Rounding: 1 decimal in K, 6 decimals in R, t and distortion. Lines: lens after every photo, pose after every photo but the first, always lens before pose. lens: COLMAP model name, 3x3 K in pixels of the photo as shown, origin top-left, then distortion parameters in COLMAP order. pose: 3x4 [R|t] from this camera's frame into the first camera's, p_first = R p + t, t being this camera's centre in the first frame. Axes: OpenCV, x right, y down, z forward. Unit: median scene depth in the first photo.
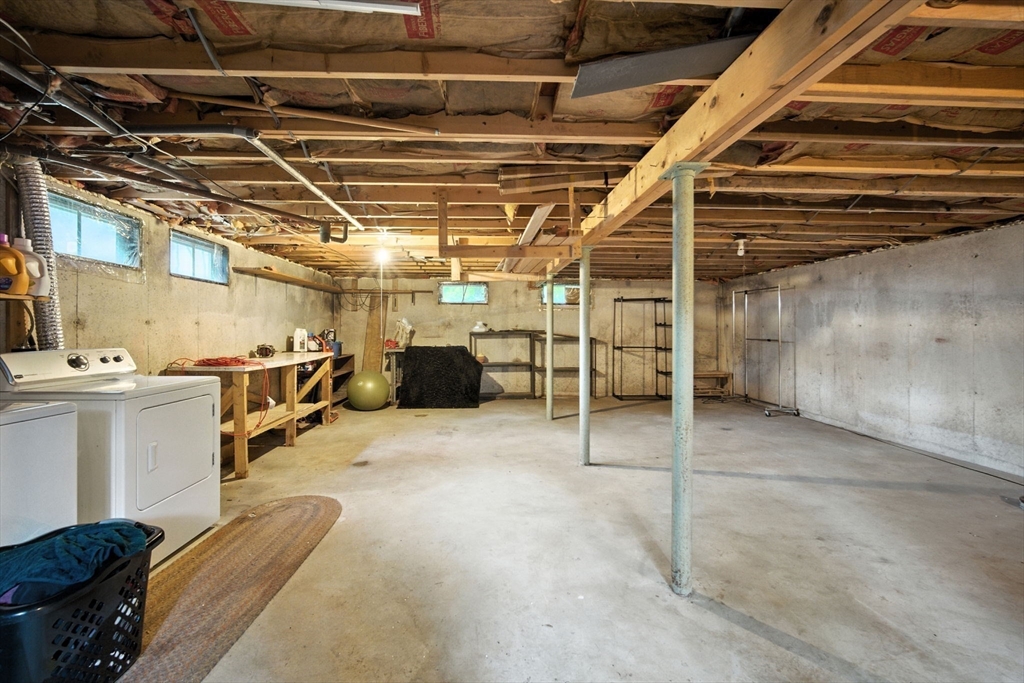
lens RADIAL K [[455.7, 0, 509.1], [0, 455.7, 327.6], [0, 0, 1]] dist [-0.010779, 0.005449]
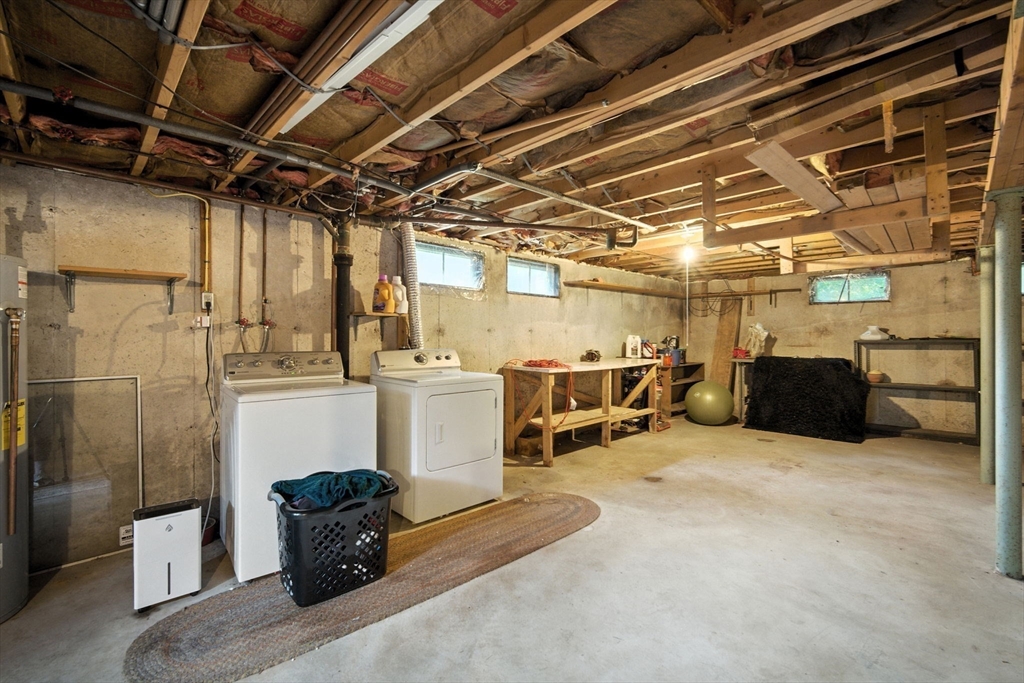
lens RADIAL K [[453.1, 0, 506.9], [0, 453.1, 334.0], [0, 0, 1]] dist [-0.007006, 0.001164]
pose [[0.652851, -0.002076, -0.757483, 0.209961], [0.001356, 0.999998, -0.001571, 0.000933], [0.757485, -0.000002, 0.652853, 0.182978]]
